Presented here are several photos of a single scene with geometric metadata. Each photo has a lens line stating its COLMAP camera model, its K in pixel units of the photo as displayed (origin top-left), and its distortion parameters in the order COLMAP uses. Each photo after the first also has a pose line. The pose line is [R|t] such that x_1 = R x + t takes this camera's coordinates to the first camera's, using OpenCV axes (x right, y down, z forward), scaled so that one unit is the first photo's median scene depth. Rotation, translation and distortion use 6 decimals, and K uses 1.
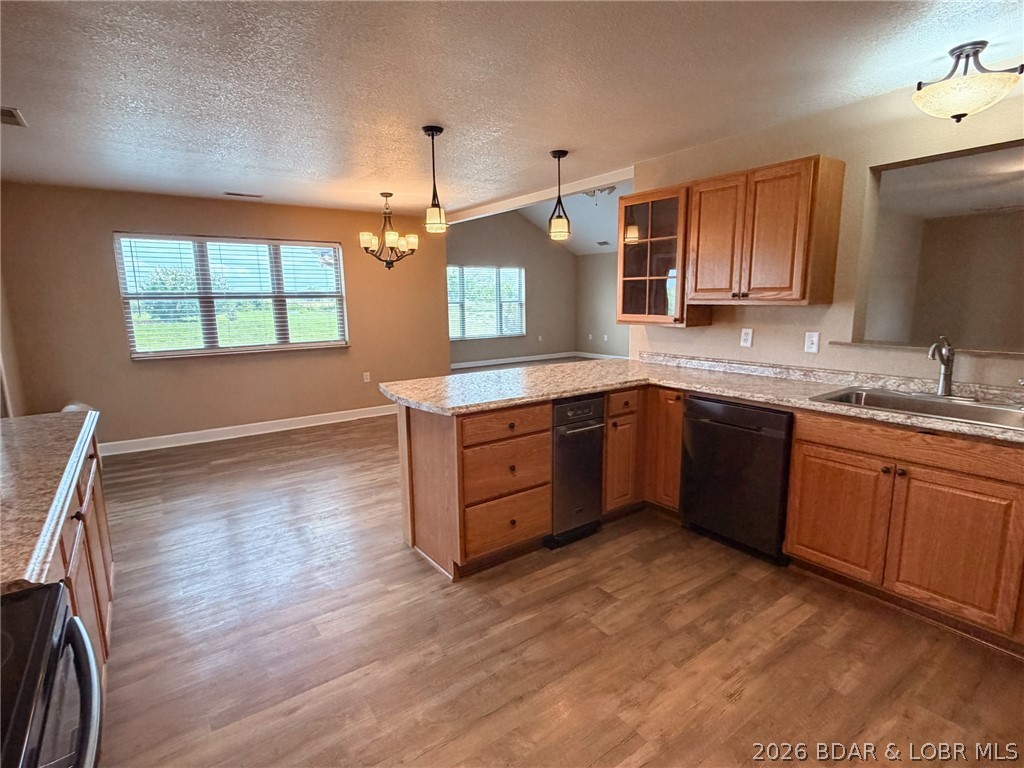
lens RADIAL K [[519.5, 0, 513.1], [0, 519.5, 384.2], [0, 0, 1]] dist [0.000317, 0.000321]
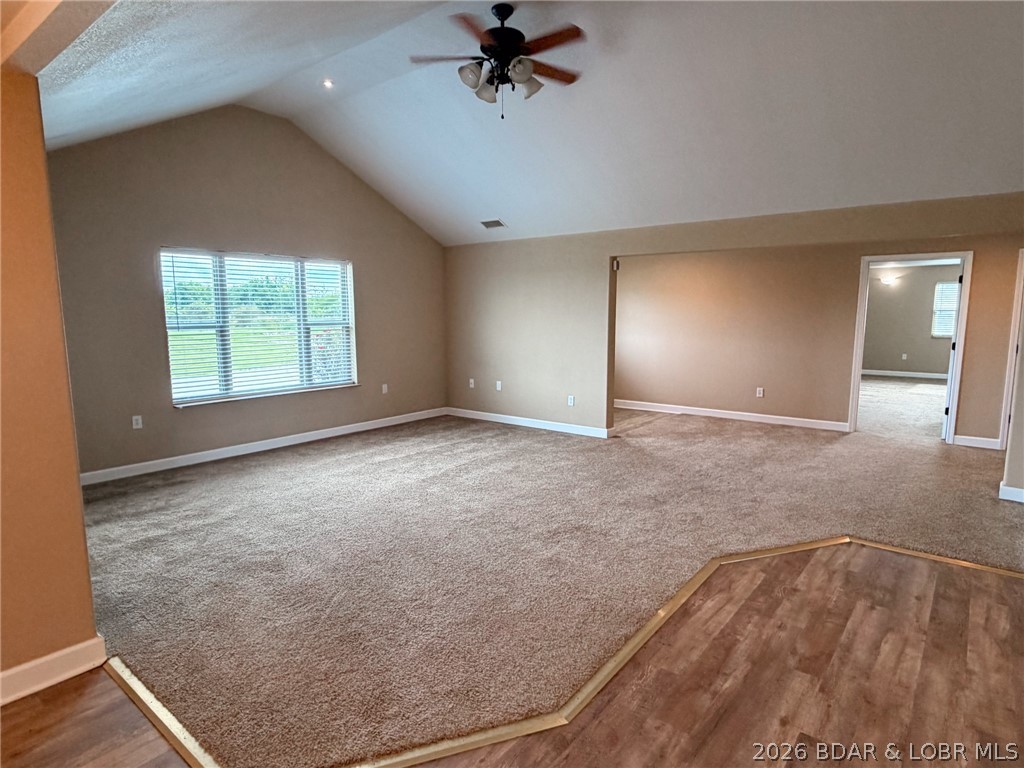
lens RADIAL K [[578.1, 0, 512.8], [0, 578.1, 389.5], [0, 0, 1]] dist [0.005145, -0.000151]
pose [[0.964921, -0.024658, 0.261379, 0.083202], [0.033335, 0.999029, -0.028817, -0.244142], [-0.260414, 0.036519, 0.964806, 1.352445]]
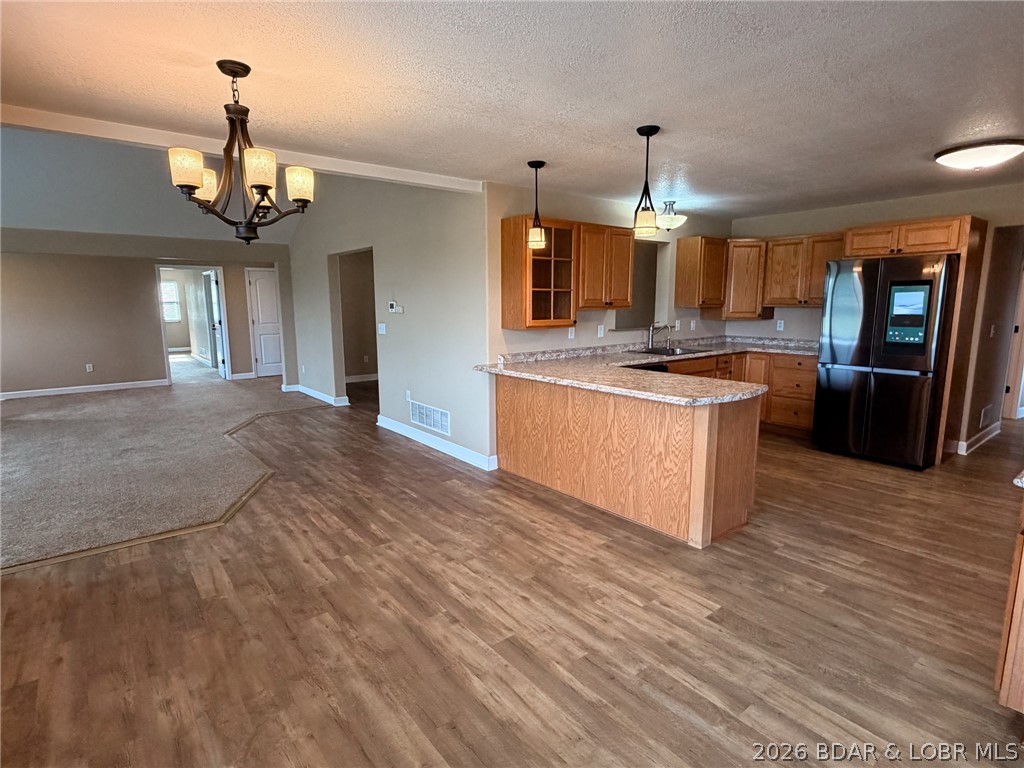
lens RADIAL K [[537.6, 0, 513.0], [0, 537.6, 384.5], [0, 0, 1]] dist [0.000153, -0.000079]
pose [[-0.044889, -0.141981, 0.988851, -1.176504], [0.172305, 0.973914, 0.147659, -0.218787], [-0.984020, 0.177012, -0.019254, 1.334139]]
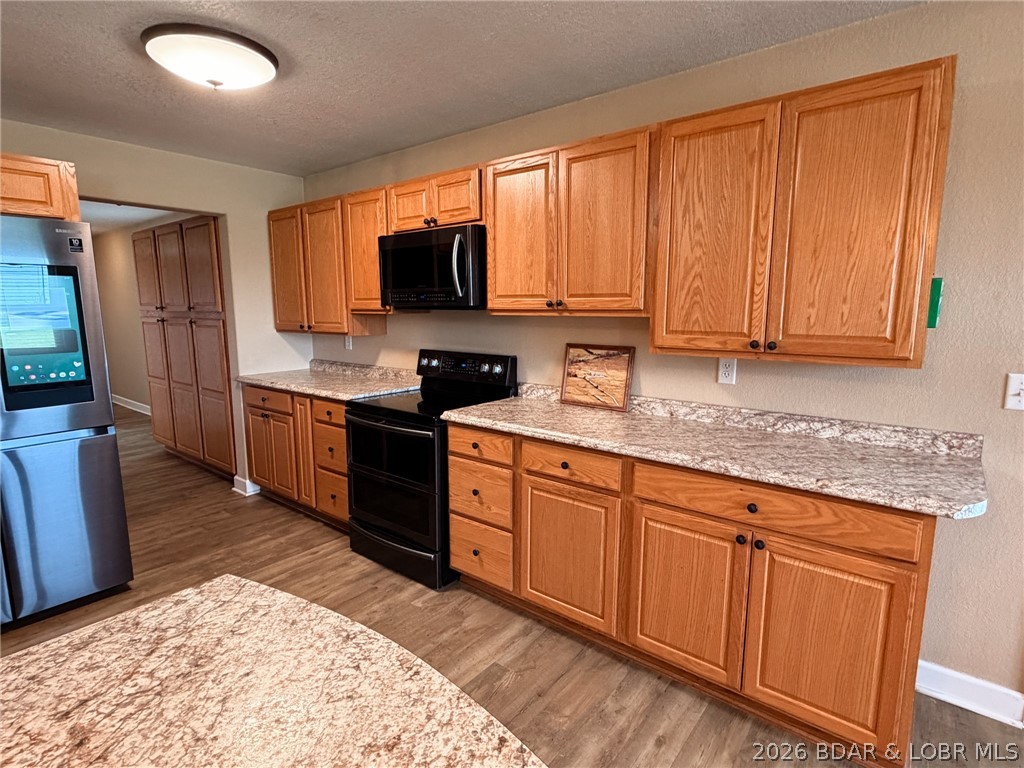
lens RADIAL K [[531.9, 0, 512.0], [0, 531.9, 384.0], [0, 0, 1]] dist [-0.000057, -0.000316]
pose [[-0.965508, 0.054863, -0.254527, -0.193762], [-0.027254, 0.950883, 0.308348, -0.182517], [0.258943, 0.304650, -0.916590, 1.109054]]
